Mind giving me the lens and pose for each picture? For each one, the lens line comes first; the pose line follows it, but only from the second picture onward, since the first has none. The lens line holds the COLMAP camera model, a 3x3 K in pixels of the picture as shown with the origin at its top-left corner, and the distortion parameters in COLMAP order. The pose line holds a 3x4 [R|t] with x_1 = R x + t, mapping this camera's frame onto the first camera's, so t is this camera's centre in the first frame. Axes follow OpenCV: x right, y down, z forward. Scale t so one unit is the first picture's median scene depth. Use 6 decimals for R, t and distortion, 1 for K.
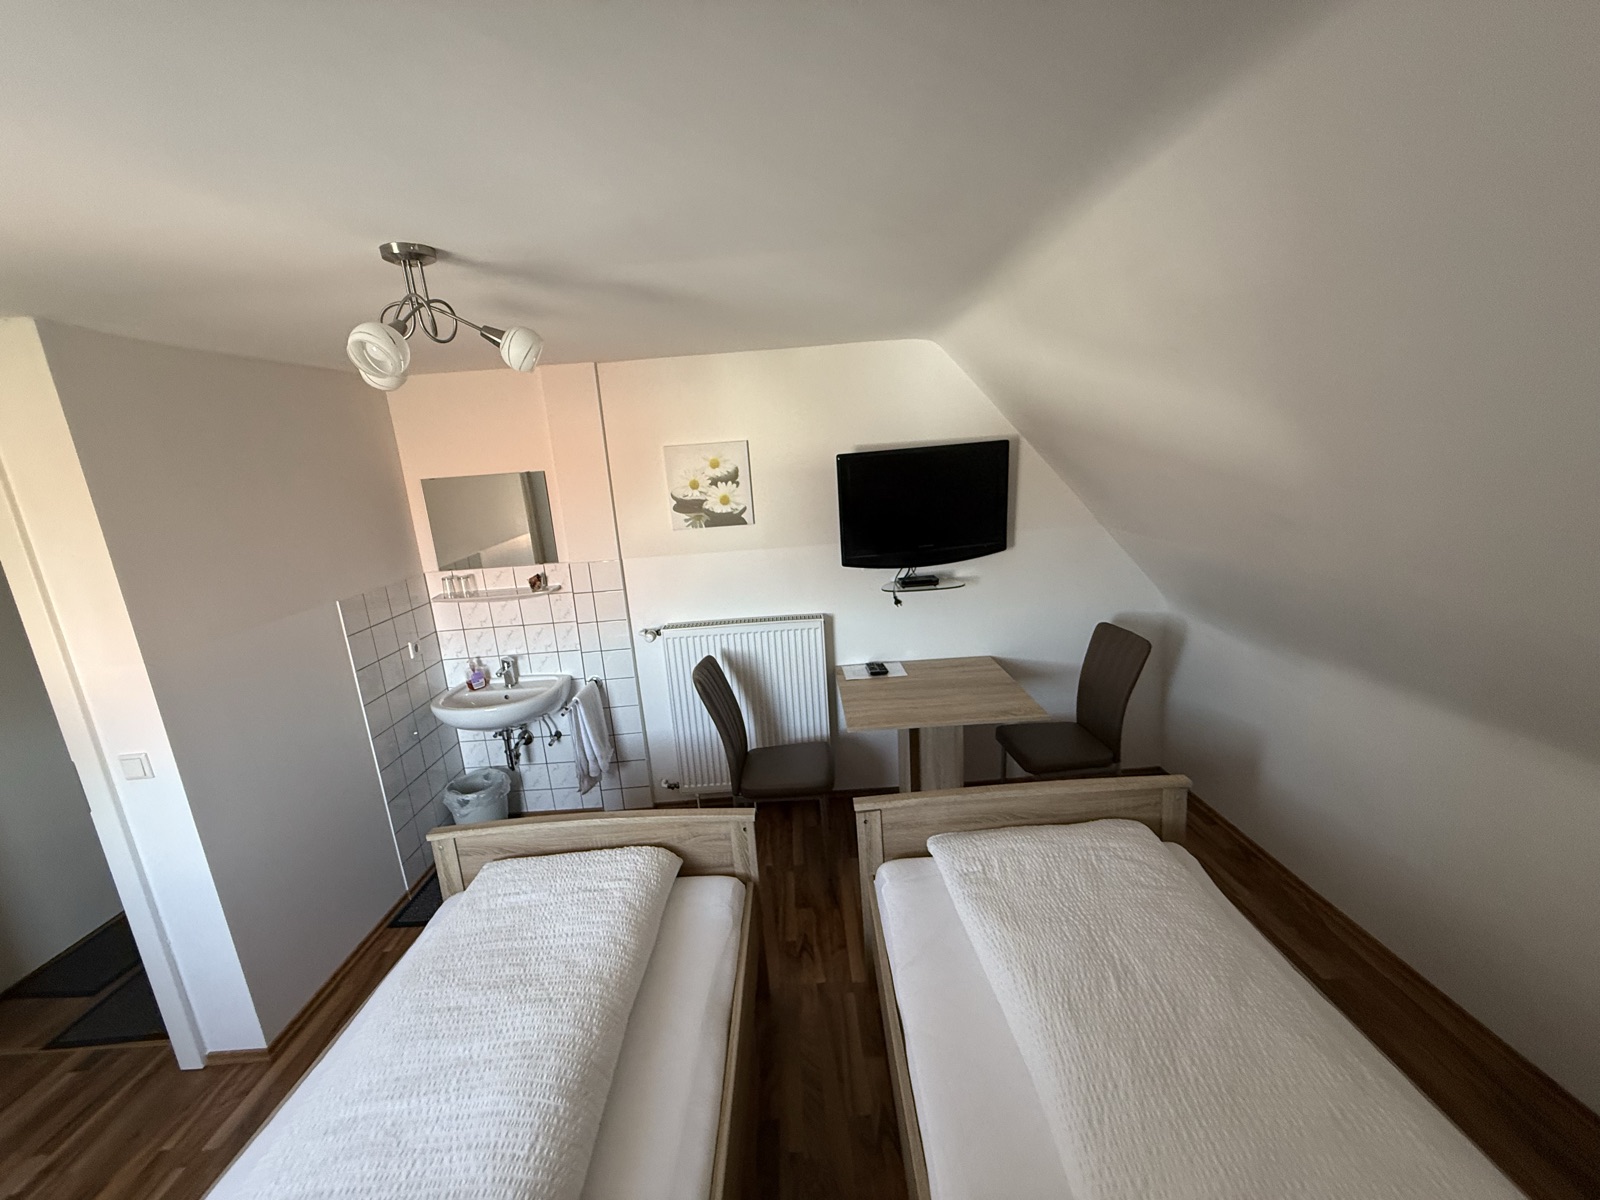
lens RADIAL K [[638.8, 0, 803.5], [0, 638.8, 599.9], [0, 0, 1]] dist [0.002696, 0.000765]
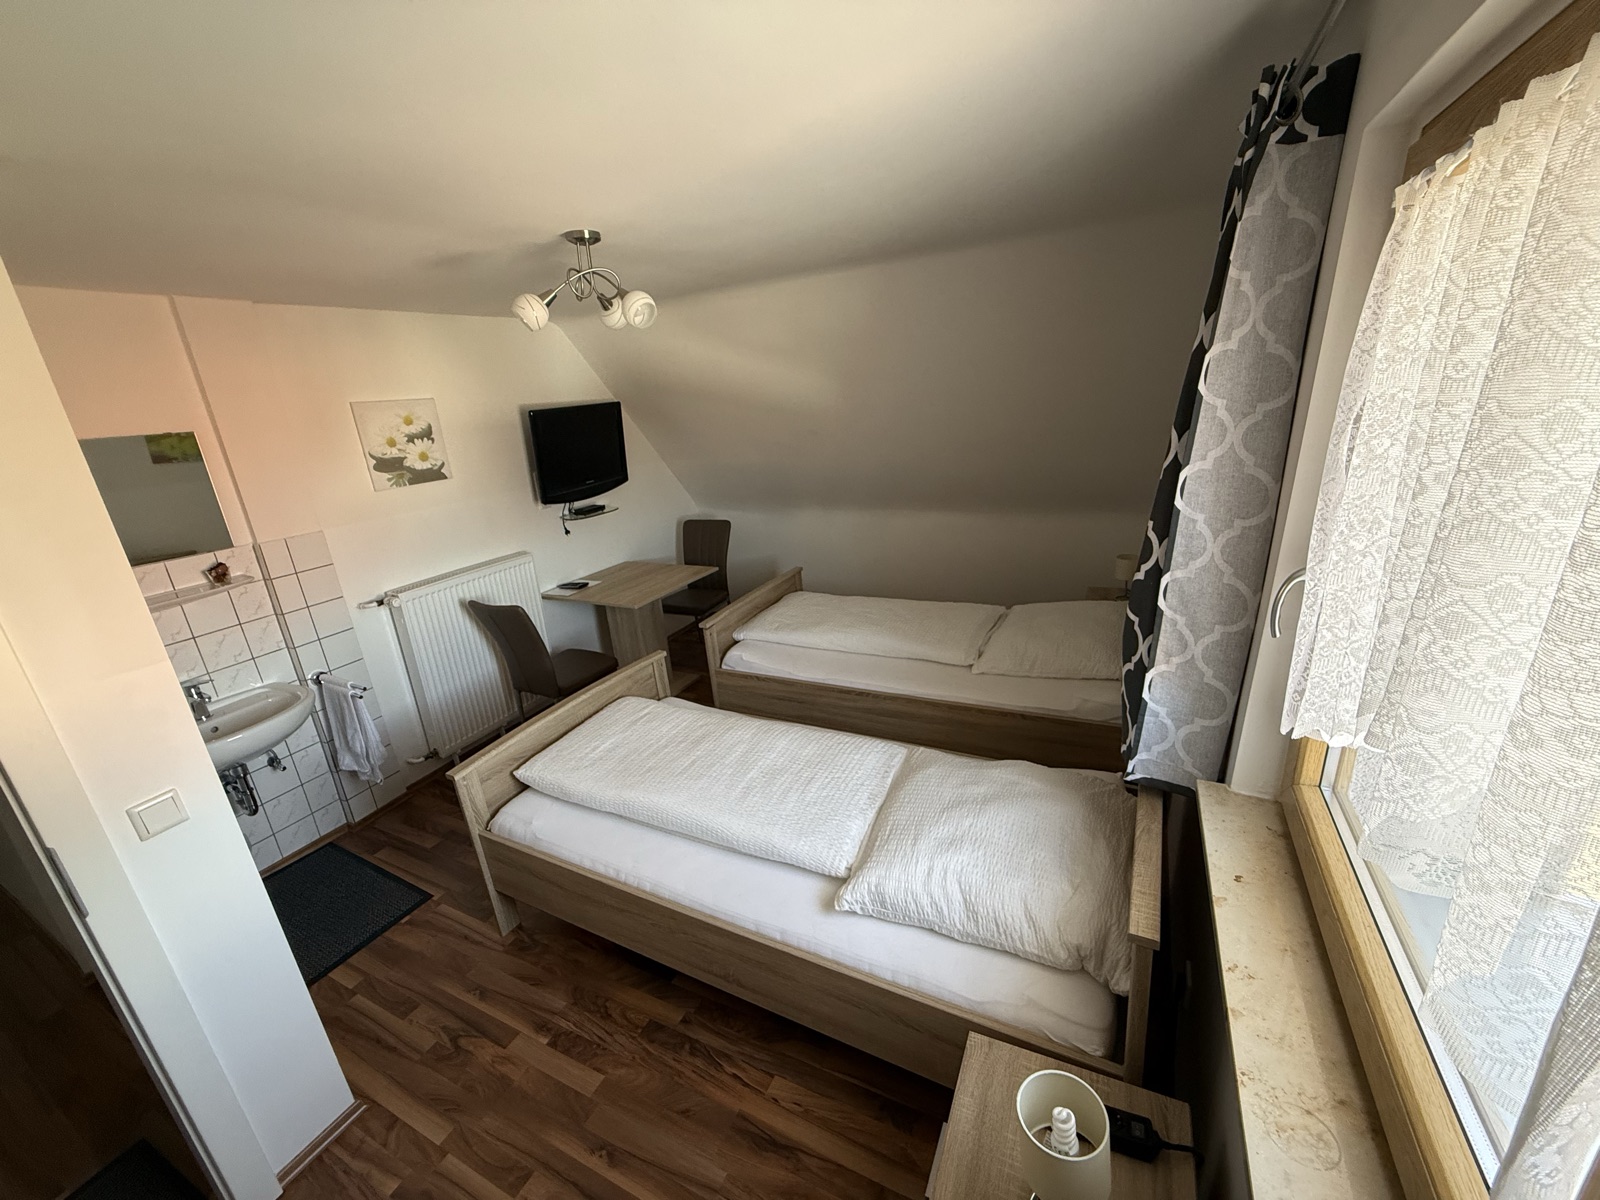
lens RADIAL K [[638.8, 0, 795.5], [0, 638.8, 604.2], [0, 0, 1]] dist [0.002696, 0.000765]
pose [[0.472177, -0.249227, 0.845538, -0.772059], [0.232922, 0.960383, 0.153006, 0.054078], [-0.850174, 0.124699, 0.511522, -0.005728]]
